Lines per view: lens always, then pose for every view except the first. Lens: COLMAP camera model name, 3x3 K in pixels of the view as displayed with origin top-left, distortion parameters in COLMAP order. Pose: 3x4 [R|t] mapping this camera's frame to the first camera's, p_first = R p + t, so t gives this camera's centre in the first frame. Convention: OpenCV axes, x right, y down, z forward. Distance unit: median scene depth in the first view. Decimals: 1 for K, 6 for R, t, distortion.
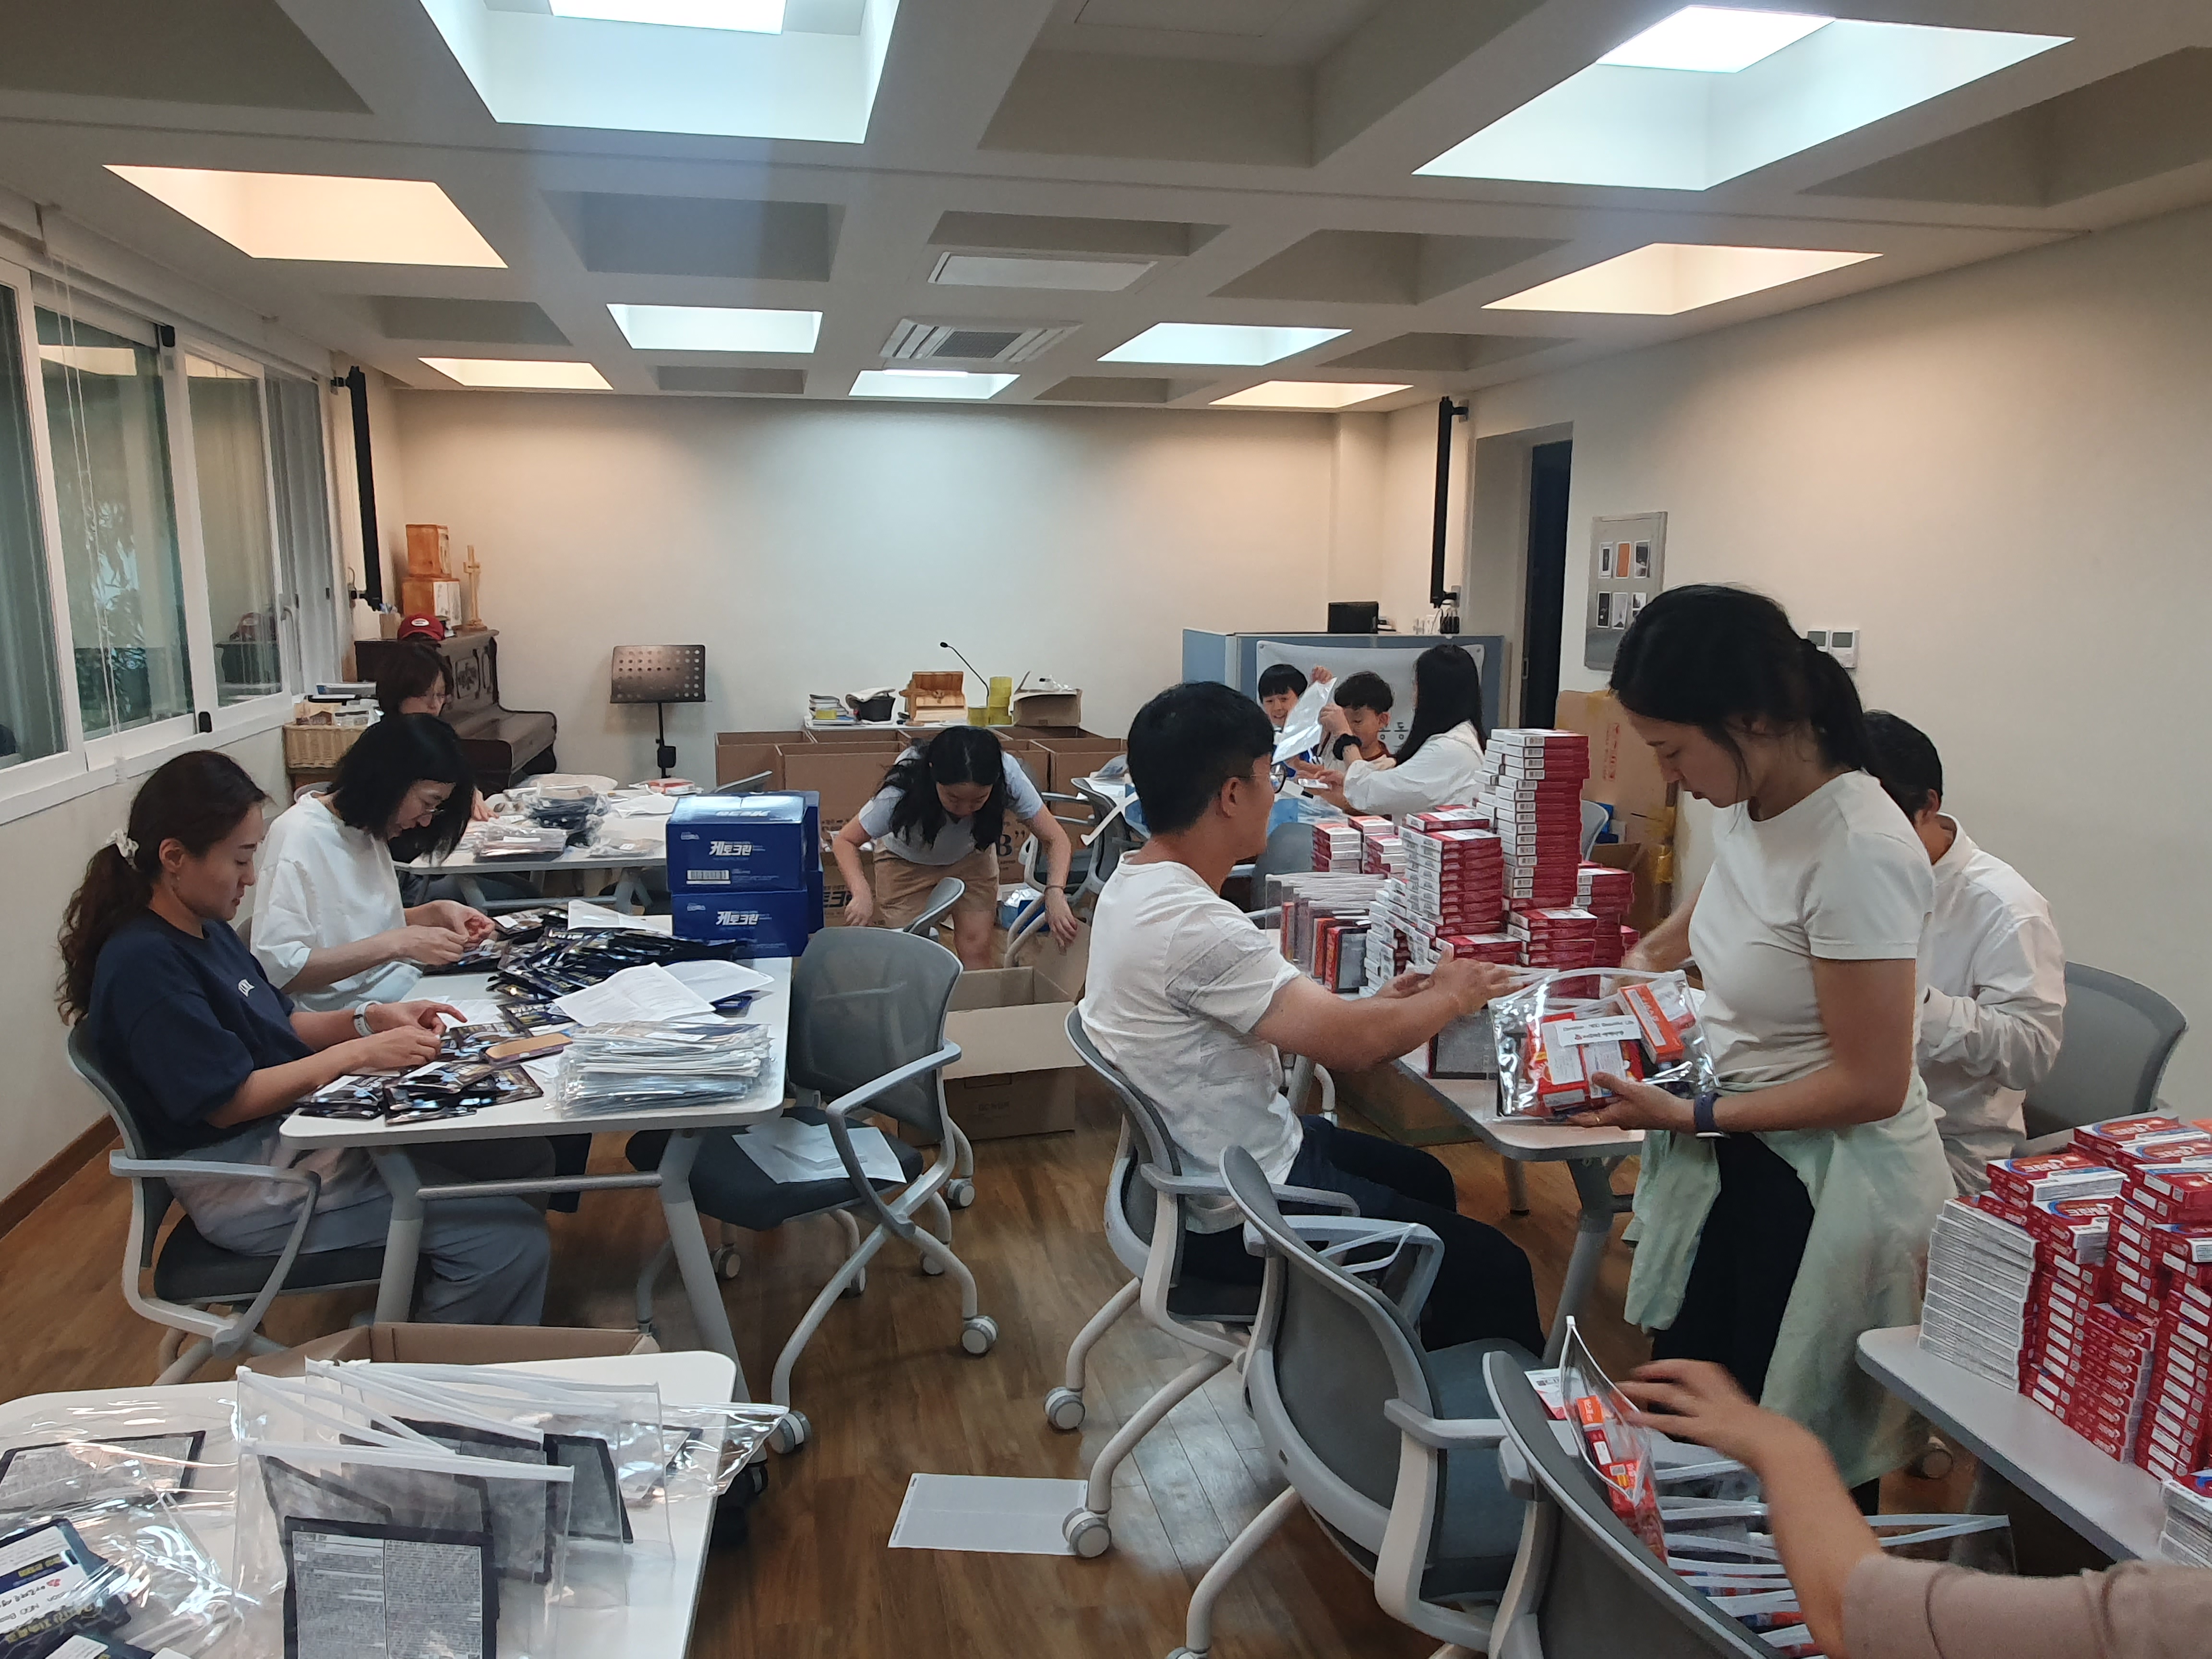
lens RADIAL K [[1623.5, 0, 1106.0], [0, 1623.5, 829.5], [0, 0, 1]] dist [-0.008321, -0.002013]
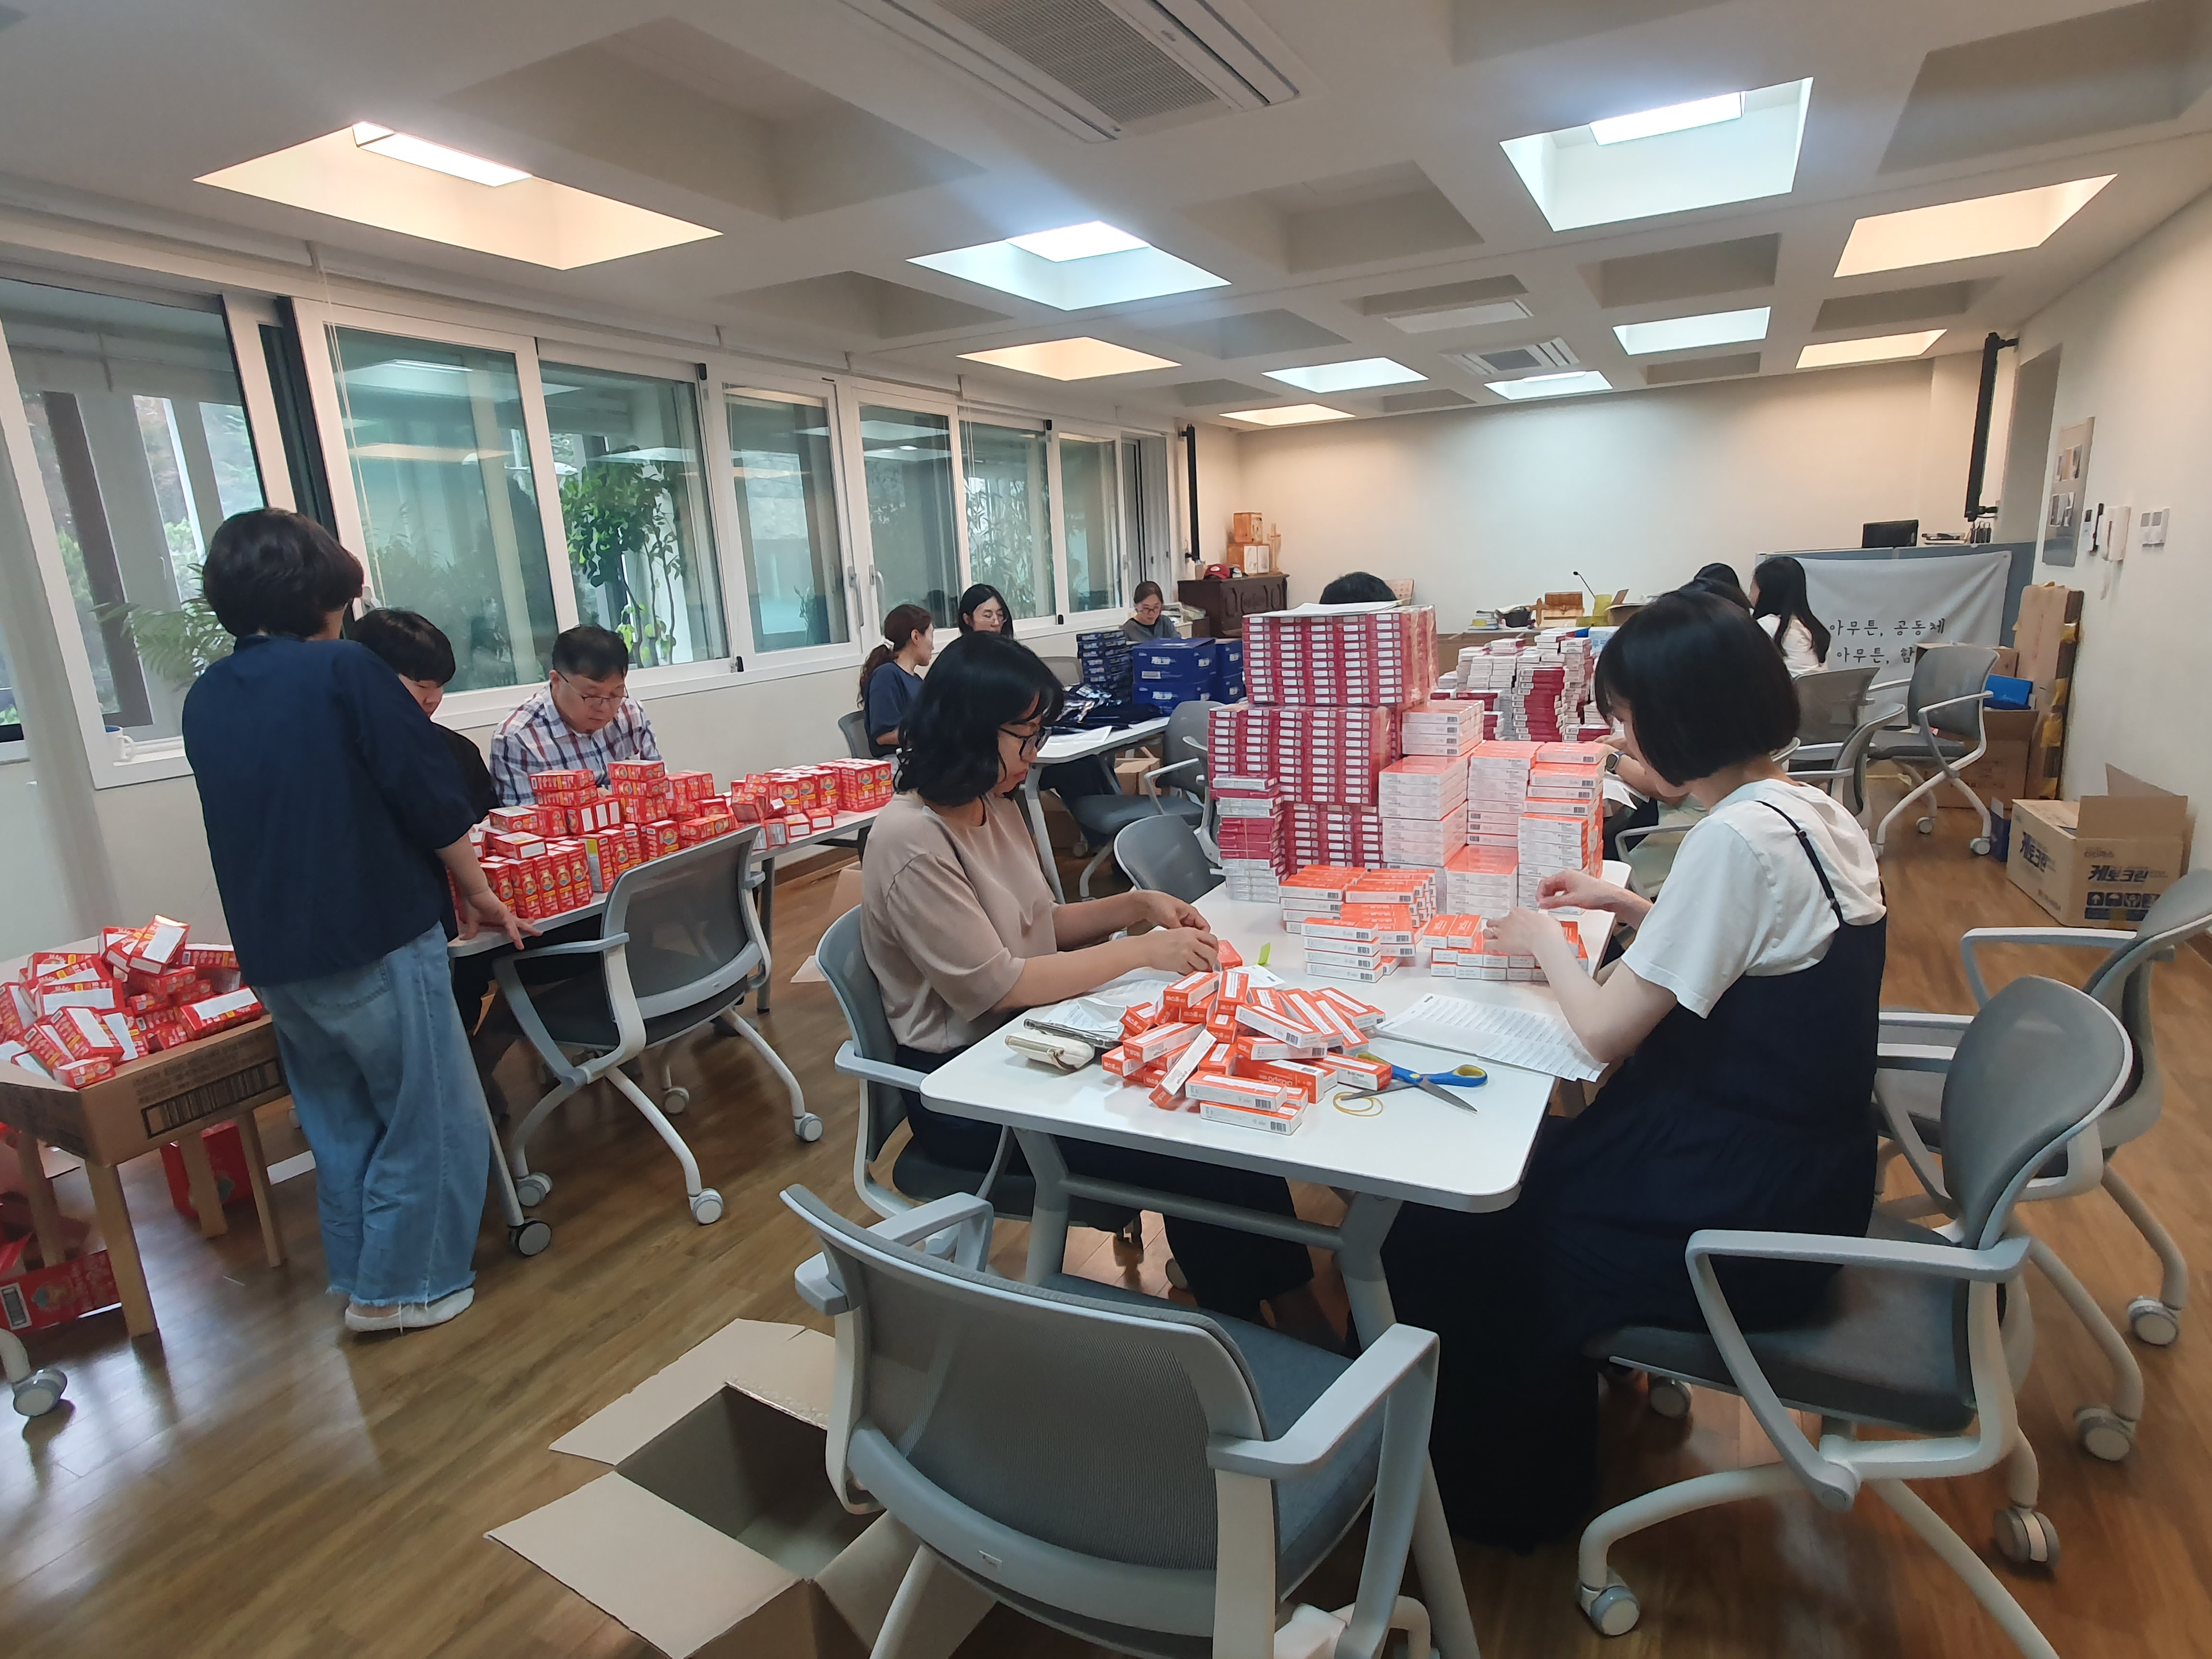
lens RADIAL K [[1217.6, 0, 1106.0], [0, 1217.6, 829.5], [0, 0, 1]] dist [0.034603, -0.000040]
pose [[0.753390, 0.100882, -0.649789, 0.422619], [-0.058521, 0.994527, 0.086552, 0.054480], [0.654965, -0.027181, 0.755171, -0.114587]]
